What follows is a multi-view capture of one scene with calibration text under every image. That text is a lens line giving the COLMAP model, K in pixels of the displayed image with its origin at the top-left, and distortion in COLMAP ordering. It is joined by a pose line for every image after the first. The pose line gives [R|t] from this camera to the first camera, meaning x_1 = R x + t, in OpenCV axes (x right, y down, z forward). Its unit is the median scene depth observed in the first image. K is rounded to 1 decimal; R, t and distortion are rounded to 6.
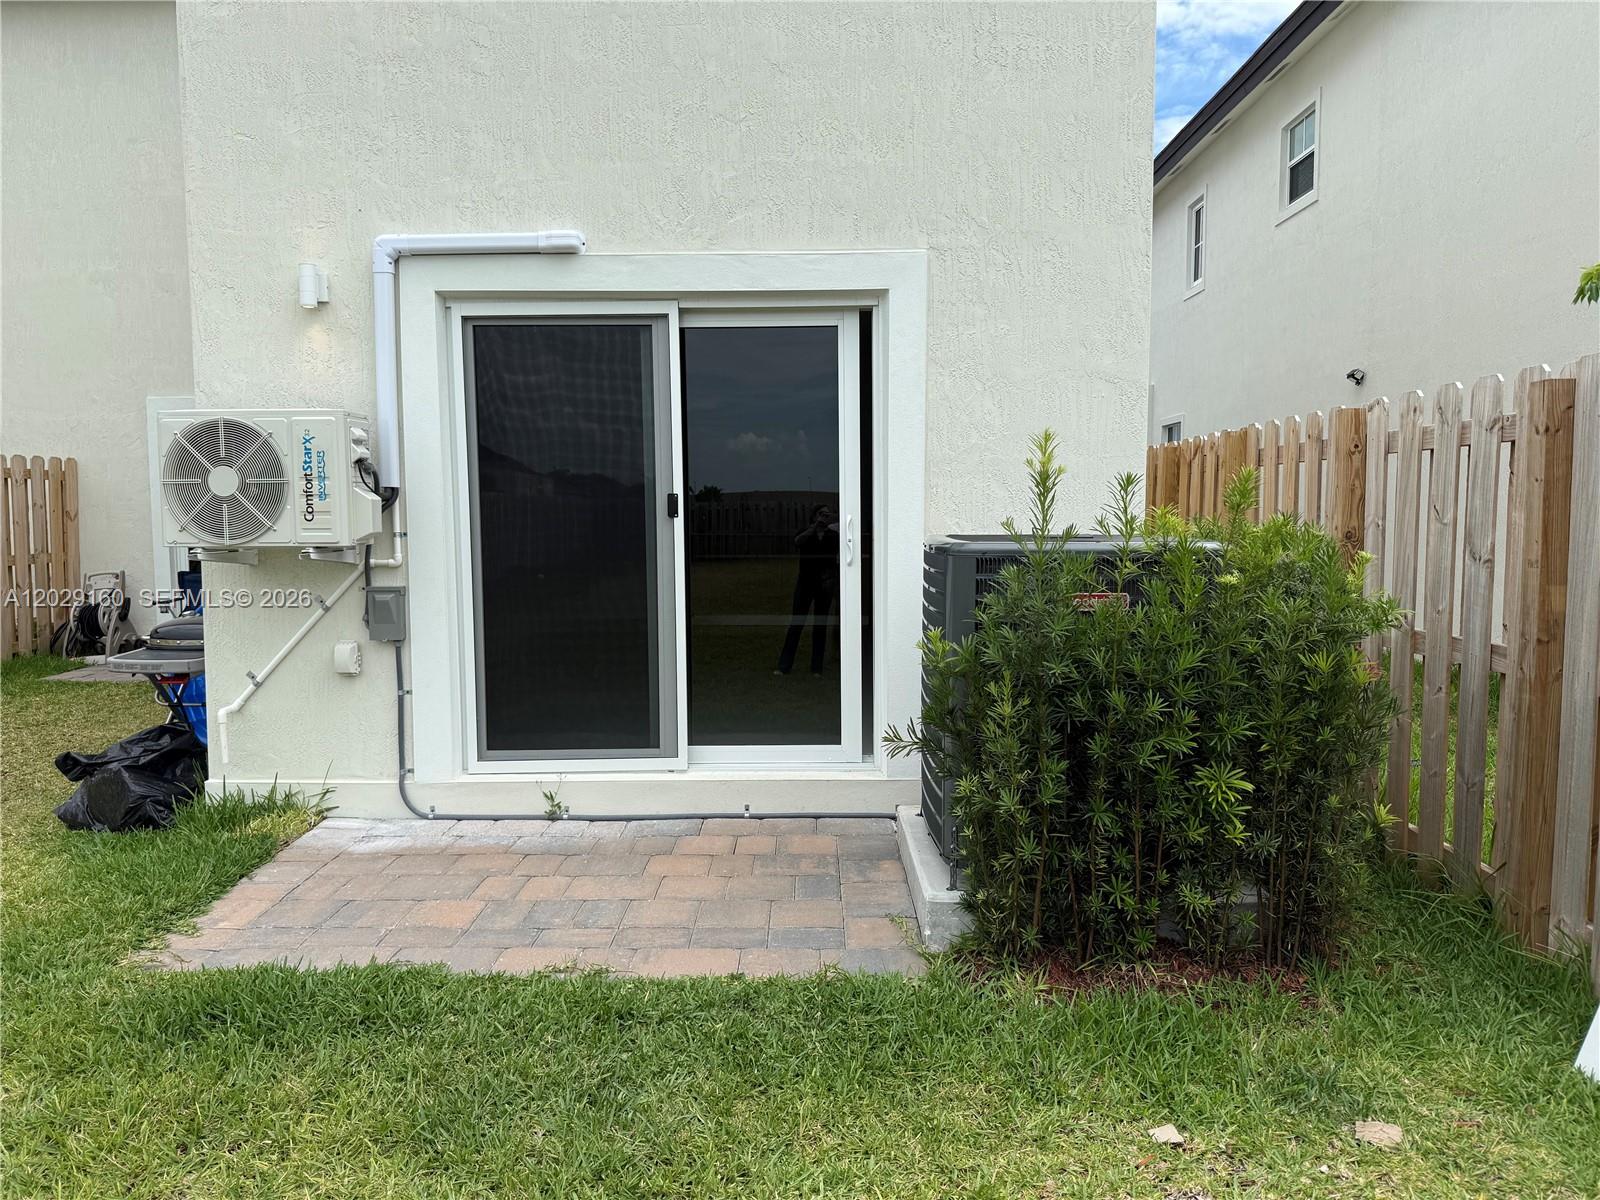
lens RADIAL K [[1121.7, 0, 791.9], [0, 1121.7, 600.7], [0, 0, 1]] dist [0.038360, -0.065381]
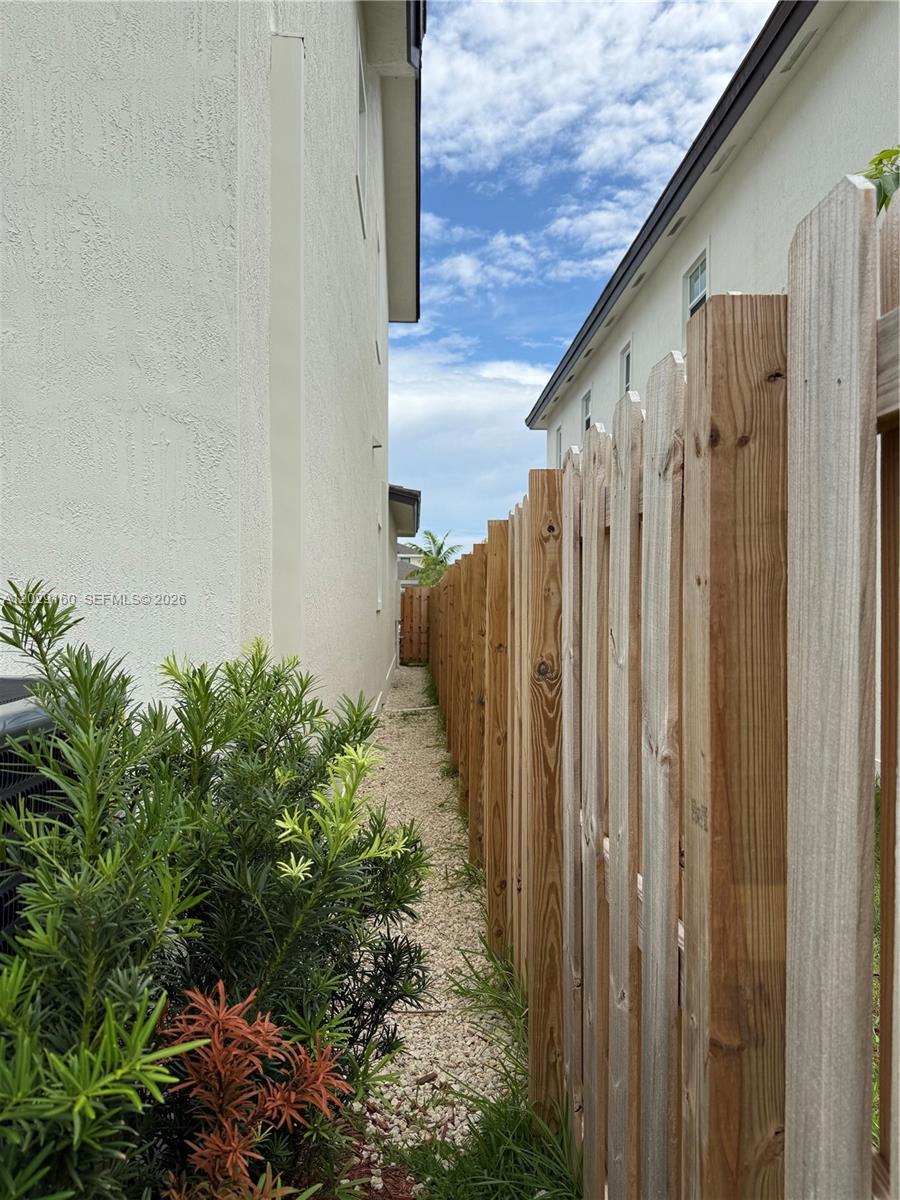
lens RADIAL K [[841.2, 0, 451.7], [0, 841.2, 602.2], [0, 0, 1]] dist [0.038360, -0.065381]
pose [[0.997567, 0.008989, 0.069136, 0.414599], [-0.003371, 0.996712, -0.080955, -0.057639], [-0.069636, 0.080525, 0.994317, 0.542376]]
